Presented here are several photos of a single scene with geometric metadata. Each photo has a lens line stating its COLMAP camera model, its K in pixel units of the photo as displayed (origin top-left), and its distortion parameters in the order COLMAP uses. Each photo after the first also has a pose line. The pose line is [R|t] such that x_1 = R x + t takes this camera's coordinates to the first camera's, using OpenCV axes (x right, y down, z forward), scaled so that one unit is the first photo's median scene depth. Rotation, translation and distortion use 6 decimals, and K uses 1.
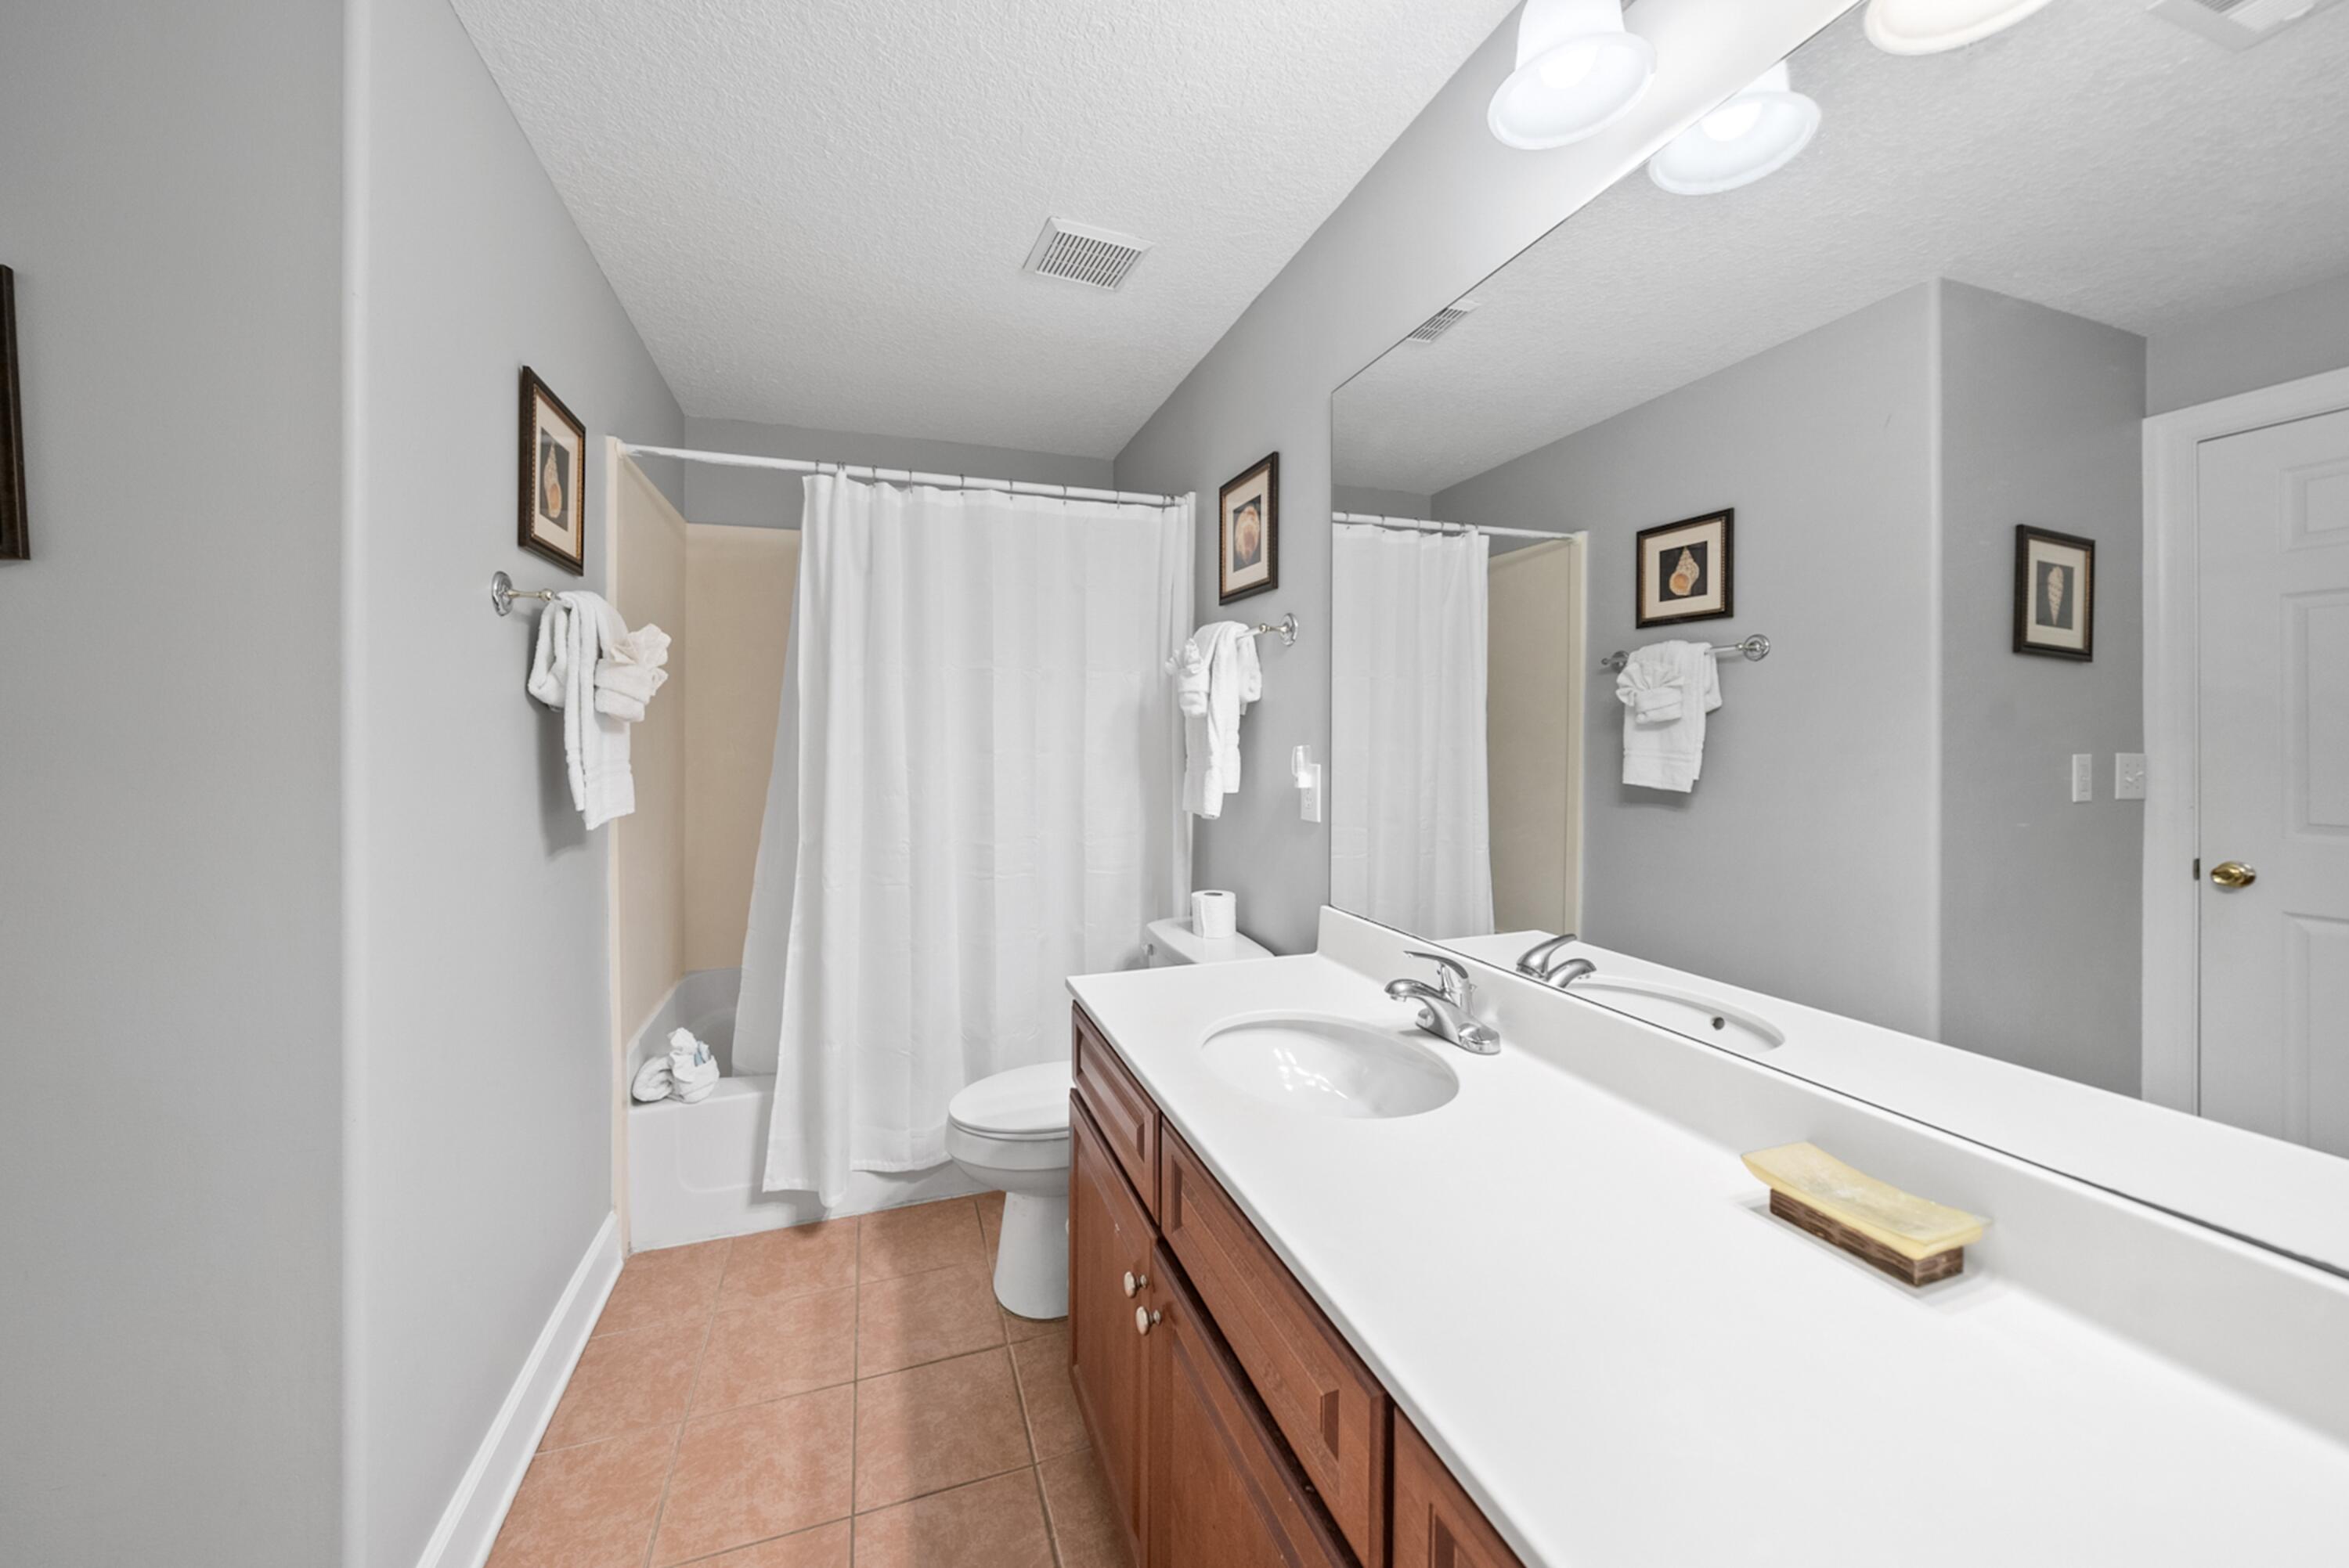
lens RADIAL K [[824.3, 0, 1142.1], [0, 824.3, 732.2], [0, 0, 1]] dist [0.000025, -0.000151]
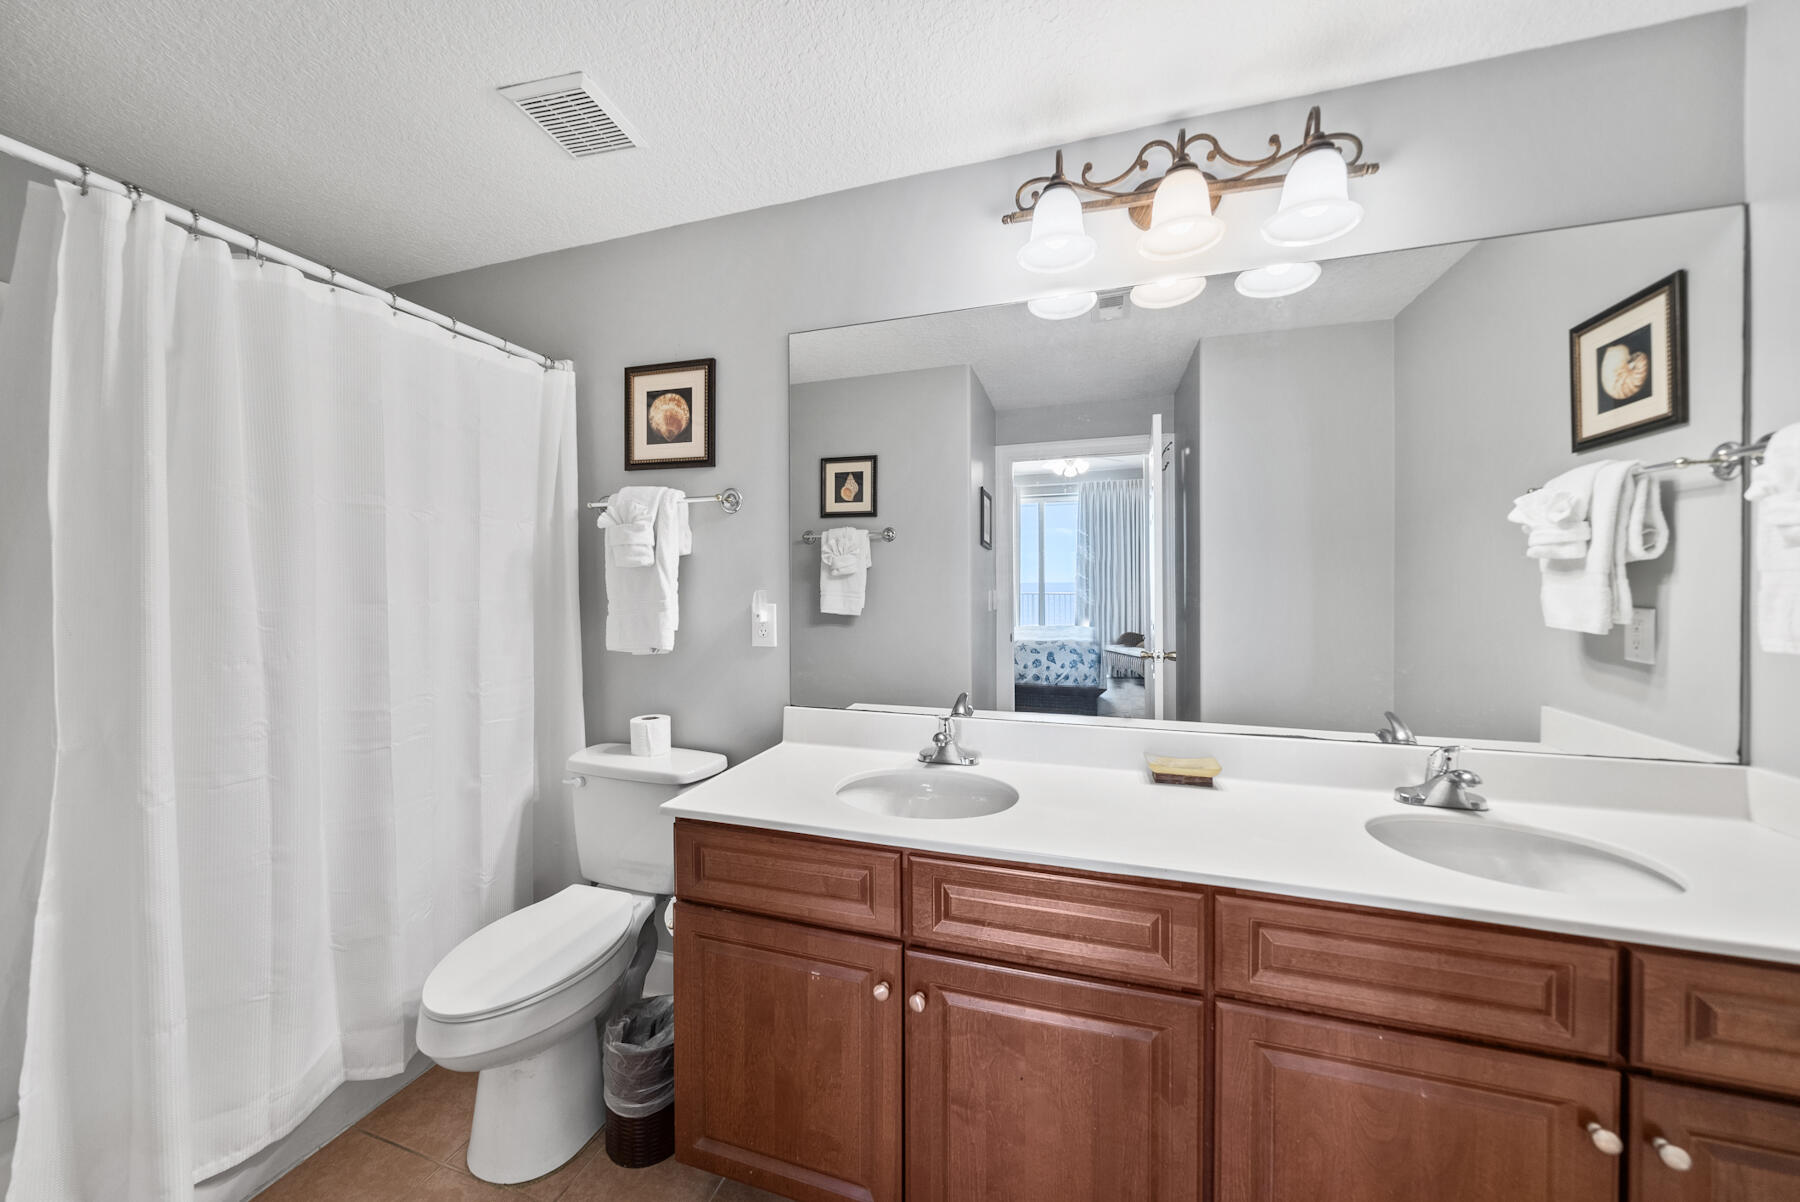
lens RADIAL K [[631.7, 0, 878.3], [0, 631.7, 582.8], [0, 0, 1]] dist [0.000025, -0.000151]
pose [[0.603108, -0.000797, 0.797659, -0.388113], [-0.001896, 0.999995, 0.002432, 0.000697], [-0.797657, -0.002979, 0.603104, 0.178255]]
